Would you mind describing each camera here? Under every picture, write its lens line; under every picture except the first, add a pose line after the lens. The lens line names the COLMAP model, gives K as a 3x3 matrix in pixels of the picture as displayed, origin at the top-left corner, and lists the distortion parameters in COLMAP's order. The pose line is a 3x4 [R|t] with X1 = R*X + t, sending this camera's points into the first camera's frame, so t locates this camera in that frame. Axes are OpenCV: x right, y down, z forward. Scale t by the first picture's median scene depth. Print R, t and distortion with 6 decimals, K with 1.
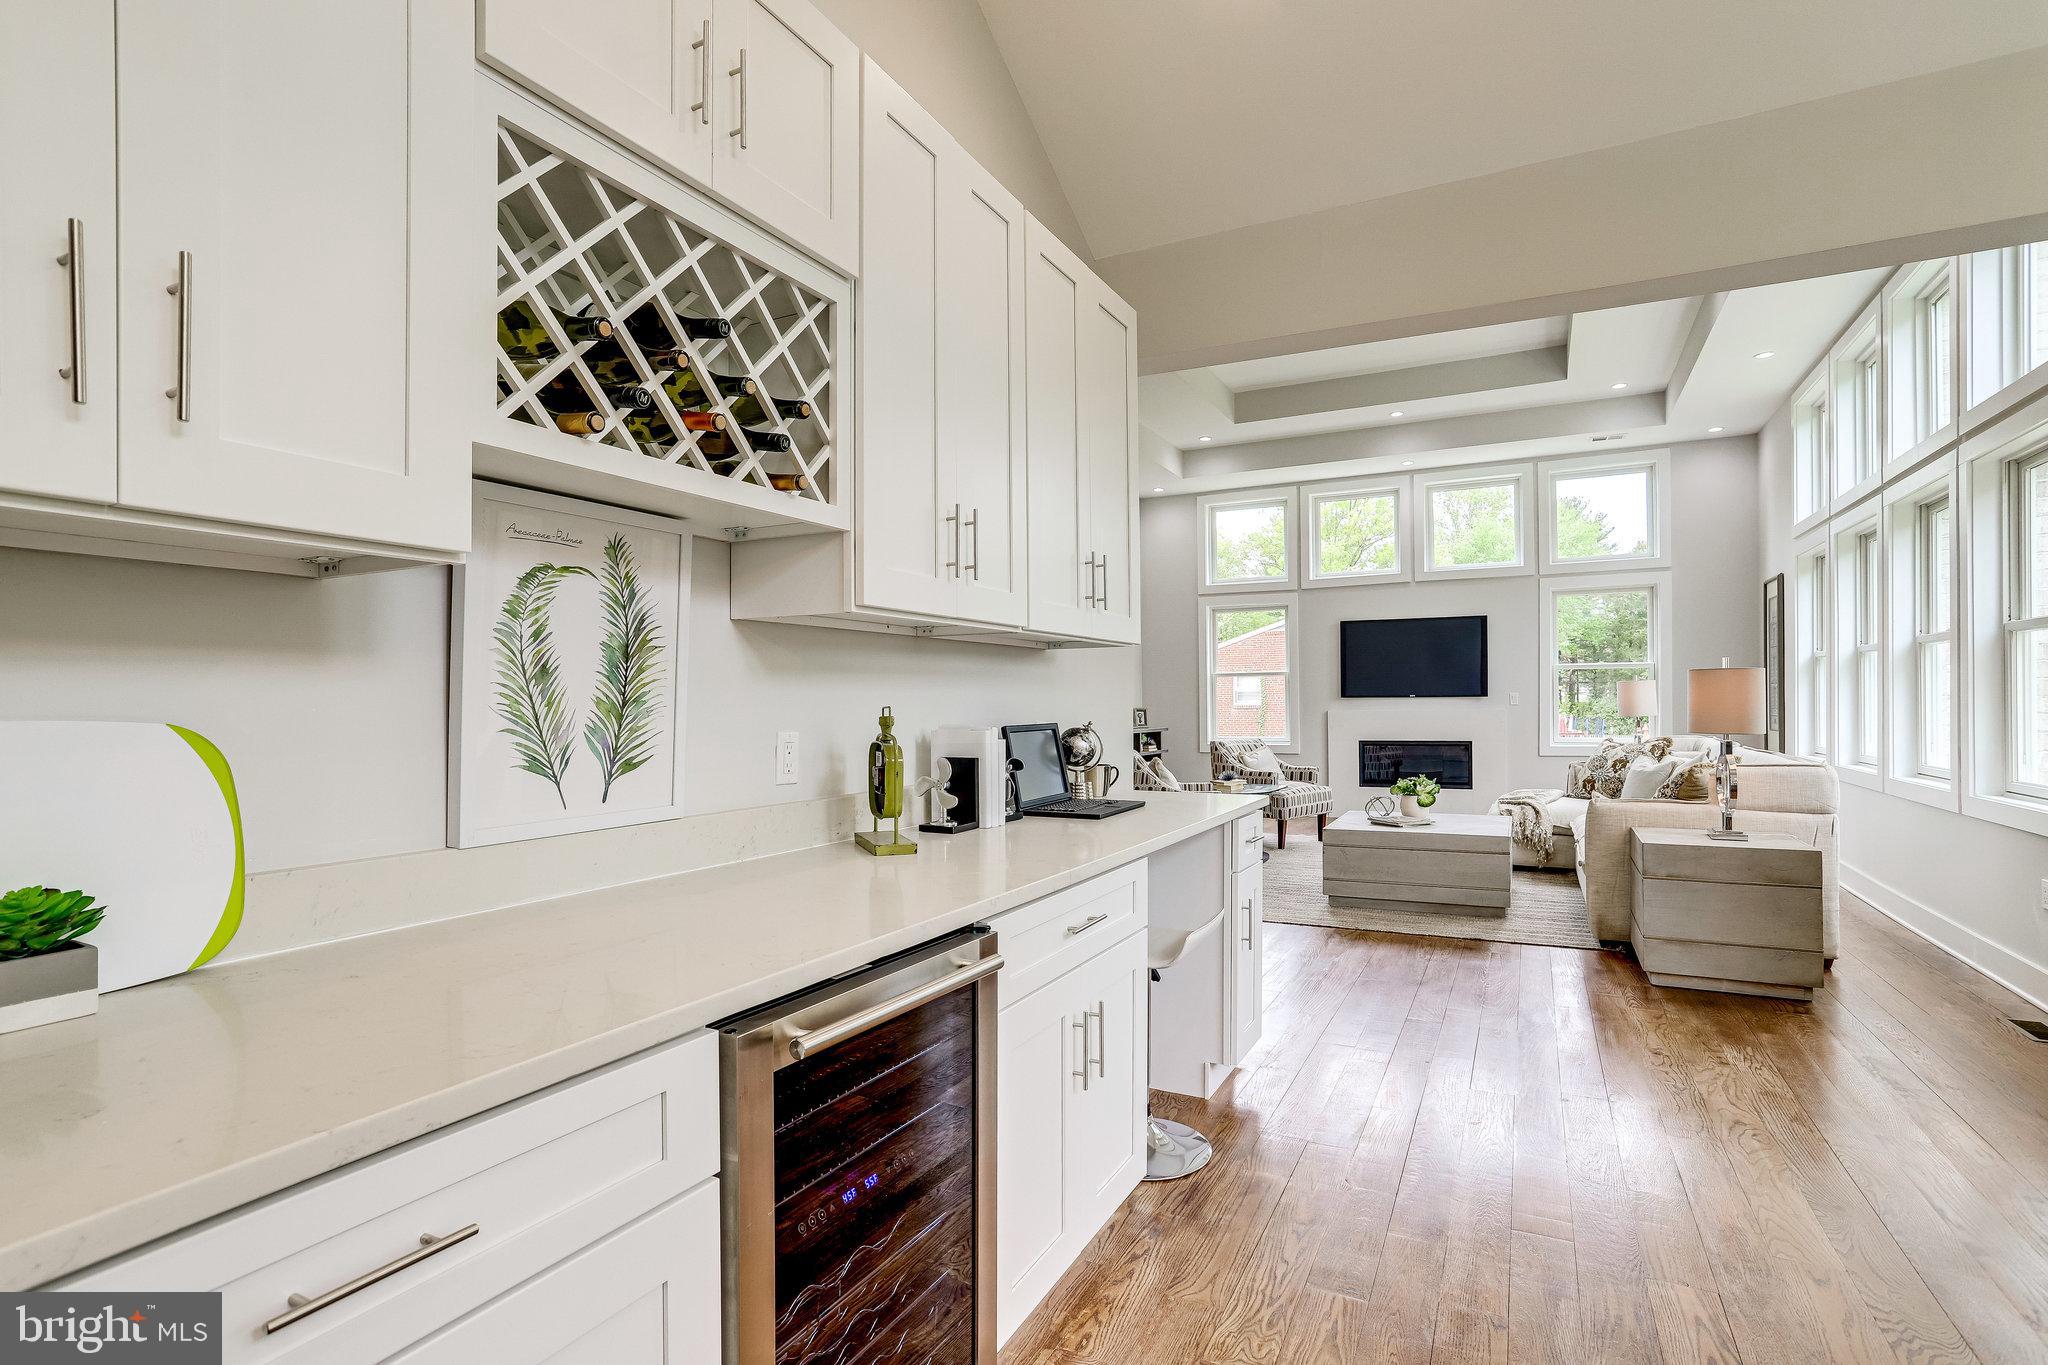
lens RADIAL K [[1003.1, 0, 1026.8], [0, 1003.1, 707.5], [0, 0, 1]] dist [-0.020868, 0.002077]
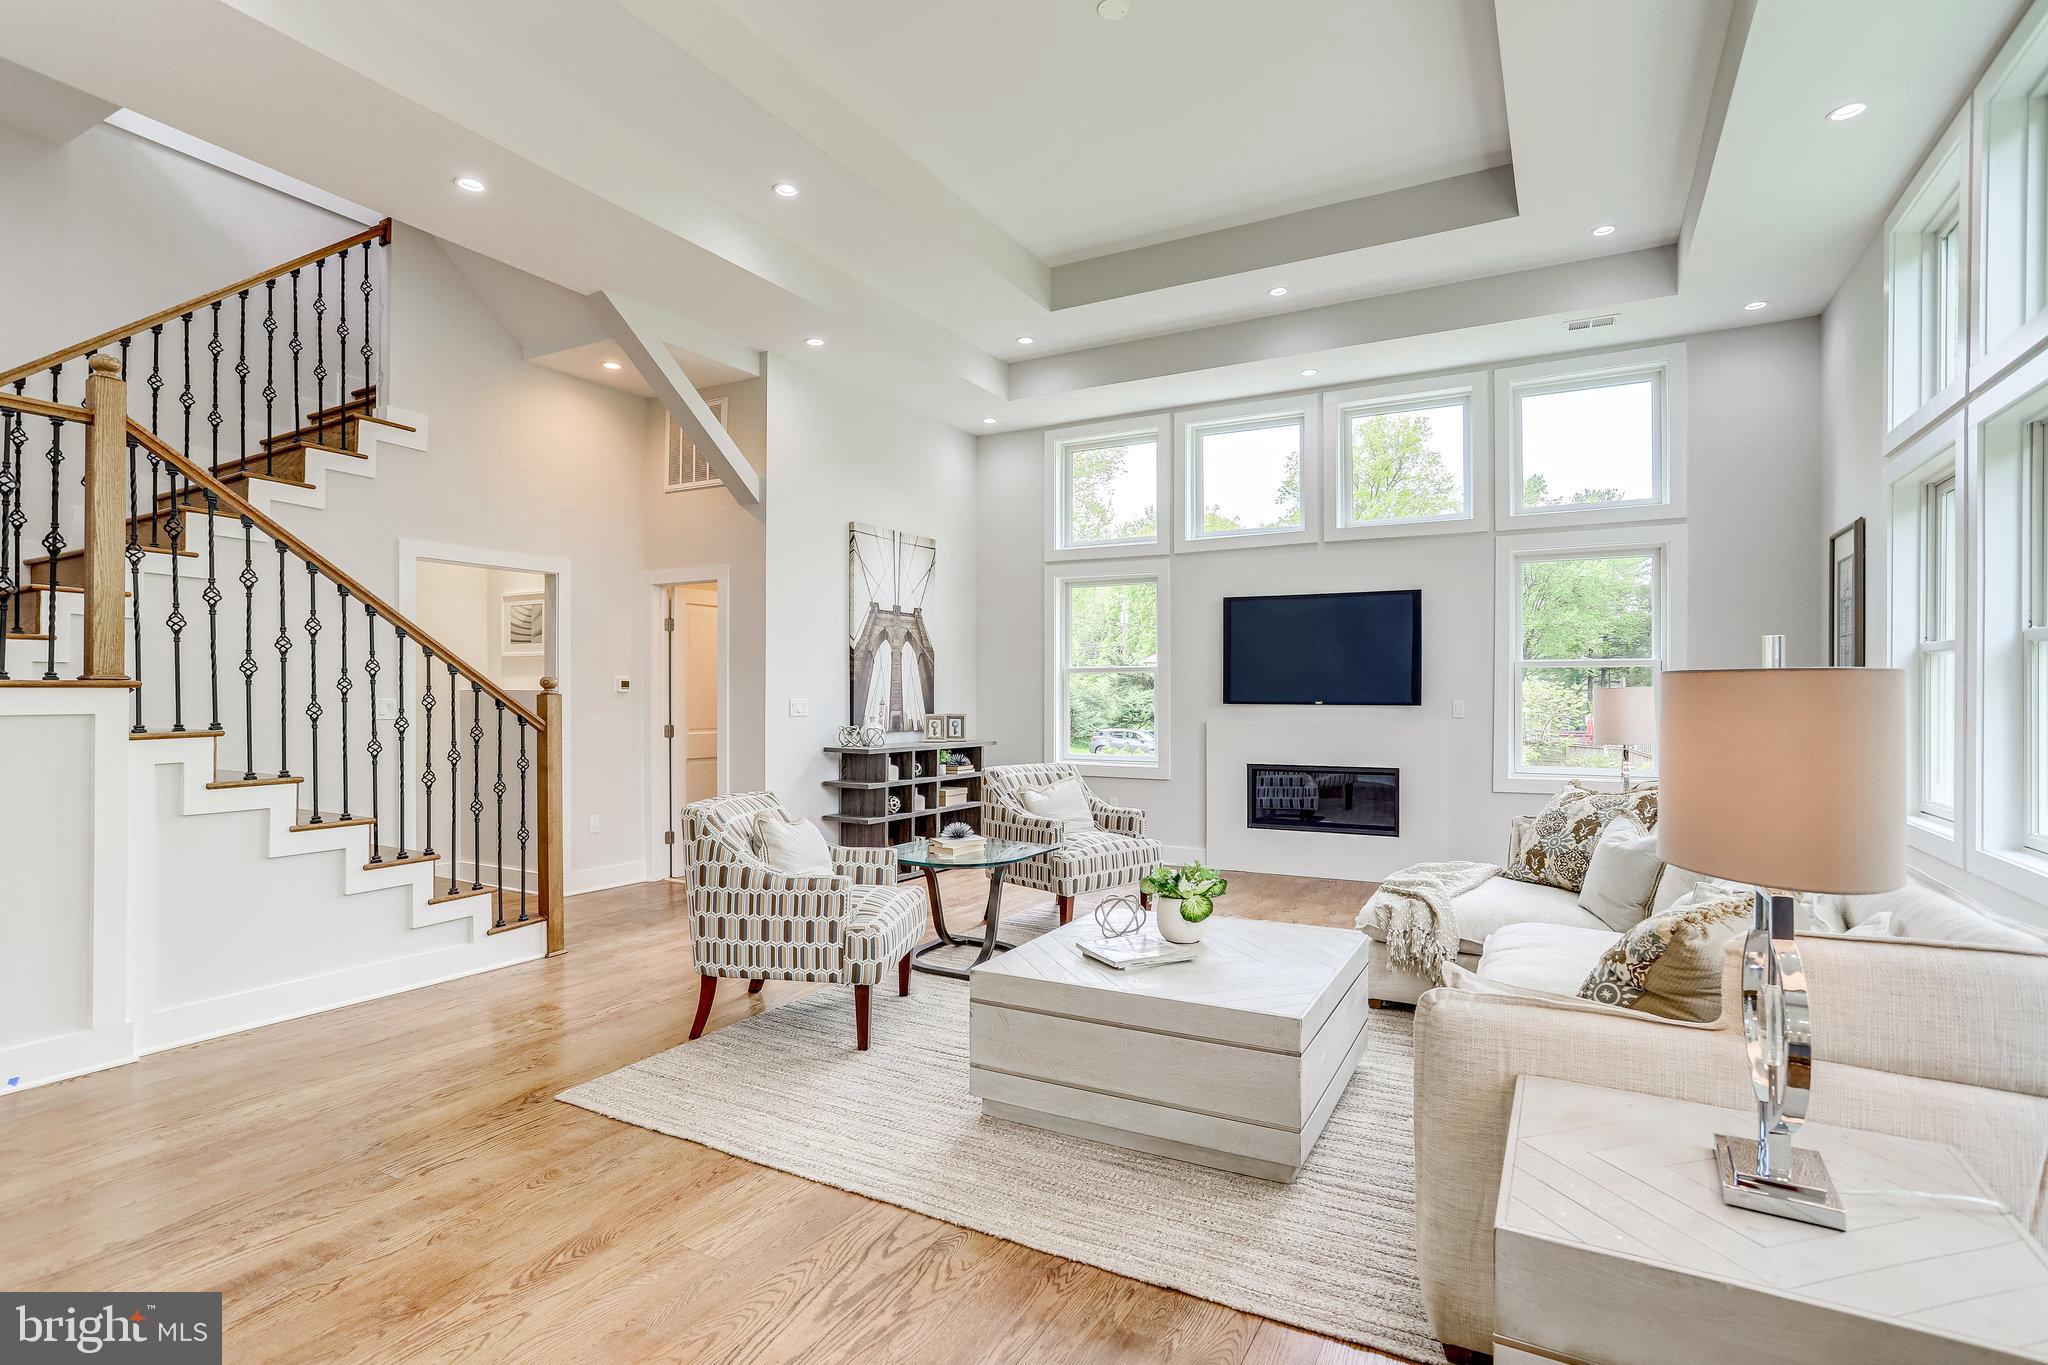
lens RADIAL K [[987.3, 0, 1029.4], [0, 987.3, 694.2], [0, 0, 1]] dist [-0.033396, 0.014444]
pose [[0.999309, 0.011589, -0.035320, 0.276875], [-0.011793, 0.999915, -0.005587, -0.015402], [0.035252, 0.006000, 0.999360, 0.395493]]
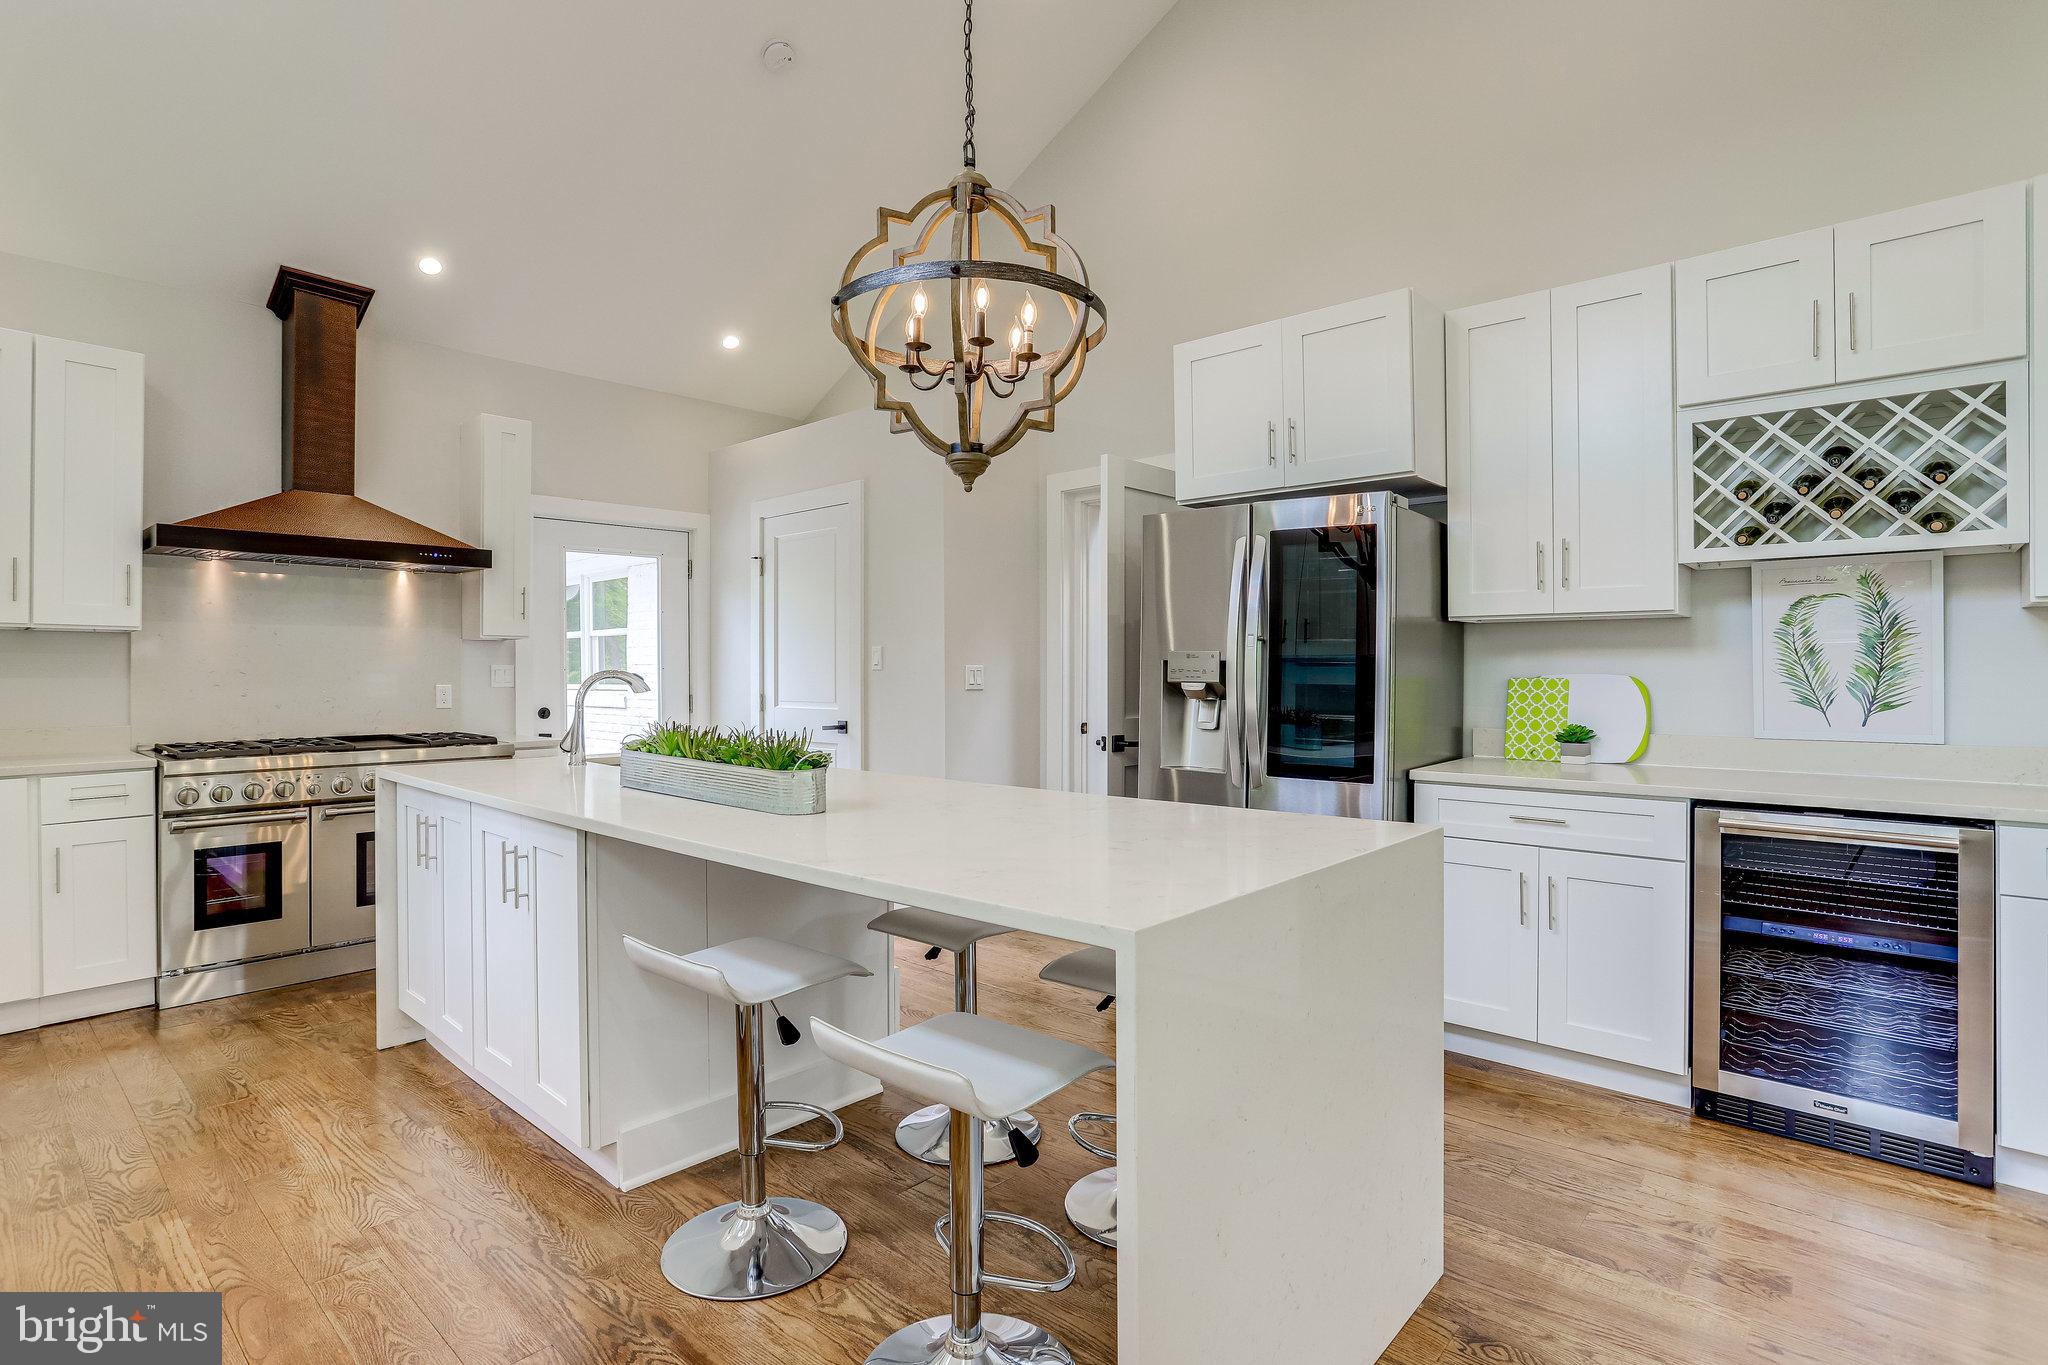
lens RADIAL K [[1003.1, 0, 997.4], [0, 1003.1, 674.7], [0, 0, 1]] dist [-0.020868, 0.002077]
pose [[-0.269072, 0.010297, -0.963065, 0.366255], [-0.001046, 0.999939, 0.010984, -0.002616], [0.963119, 0.003963, -0.269045, 0.004378]]
